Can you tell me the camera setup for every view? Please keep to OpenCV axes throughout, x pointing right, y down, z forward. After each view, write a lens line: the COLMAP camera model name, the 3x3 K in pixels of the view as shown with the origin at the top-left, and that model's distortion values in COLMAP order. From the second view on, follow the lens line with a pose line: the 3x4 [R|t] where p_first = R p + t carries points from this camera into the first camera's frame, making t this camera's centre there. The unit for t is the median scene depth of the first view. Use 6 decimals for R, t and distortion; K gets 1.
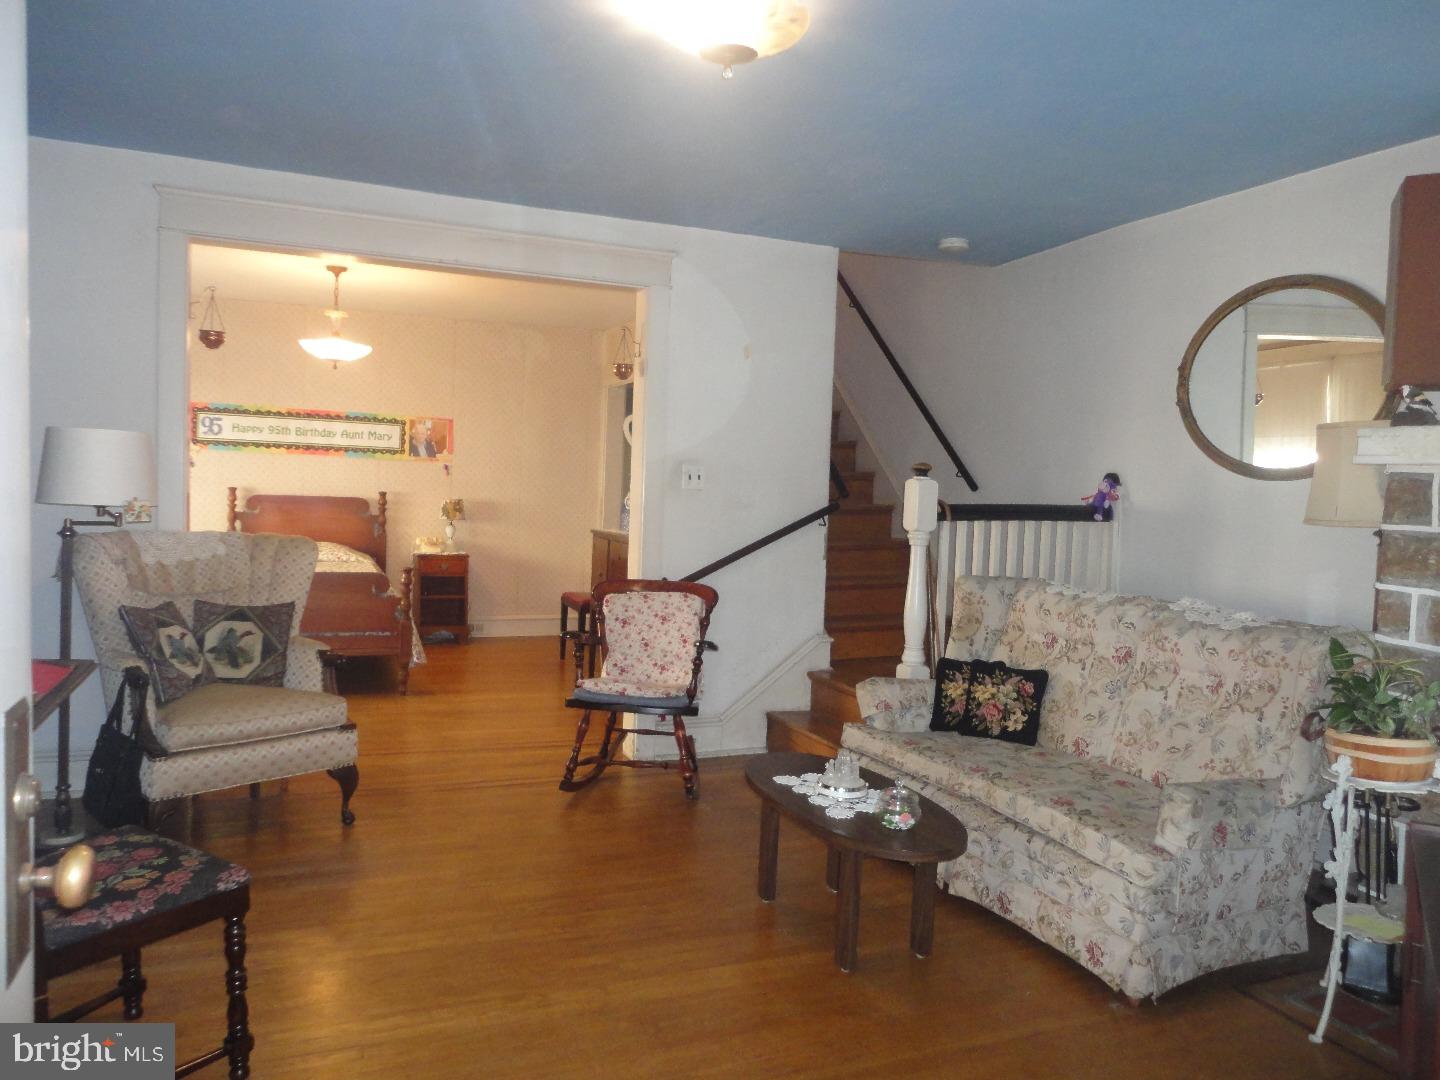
lens RADIAL K [[1047.4, 0, 720.0], [0, 1047.4, 540.0], [0, 0, 1]] dist [-0.002760, -0.002390]
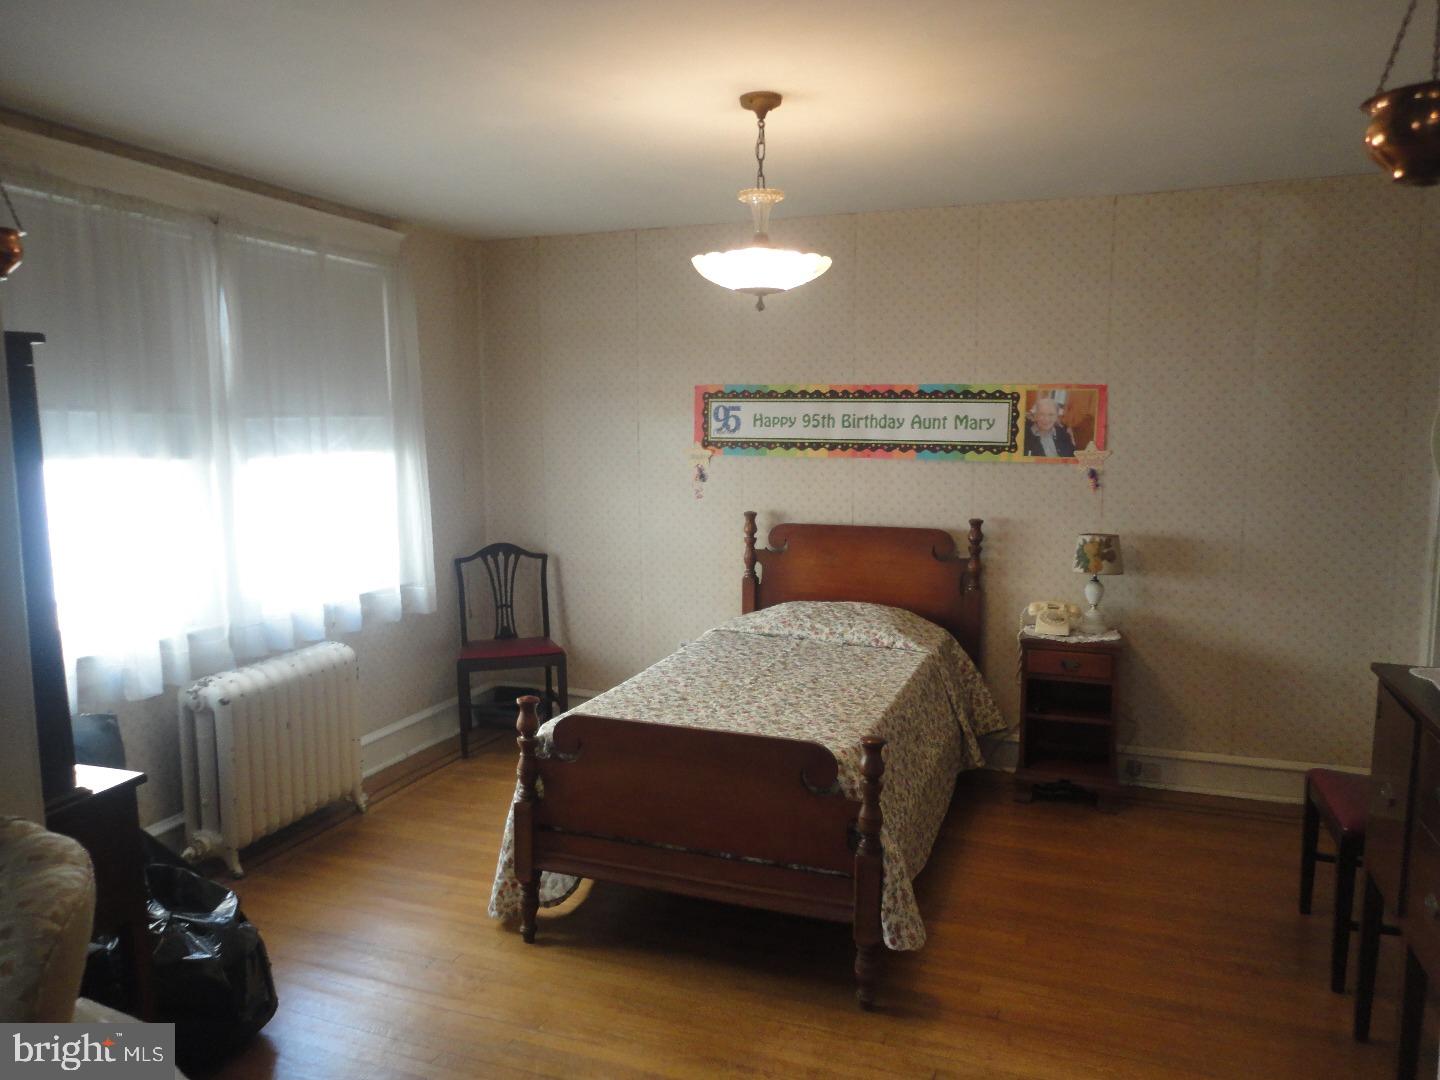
lens RADIAL K [[1047.4, 0, 720.0], [0, 1047.4, 540.0], [0, 0, 1]] dist [-0.002760, -0.002390]
pose [[0.725651, 0.041243, -0.686826, -0.028276], [-0.012315, 0.998821, 0.046967, -0.061032], [0.687953, -0.025623, 0.725303, 0.492318]]
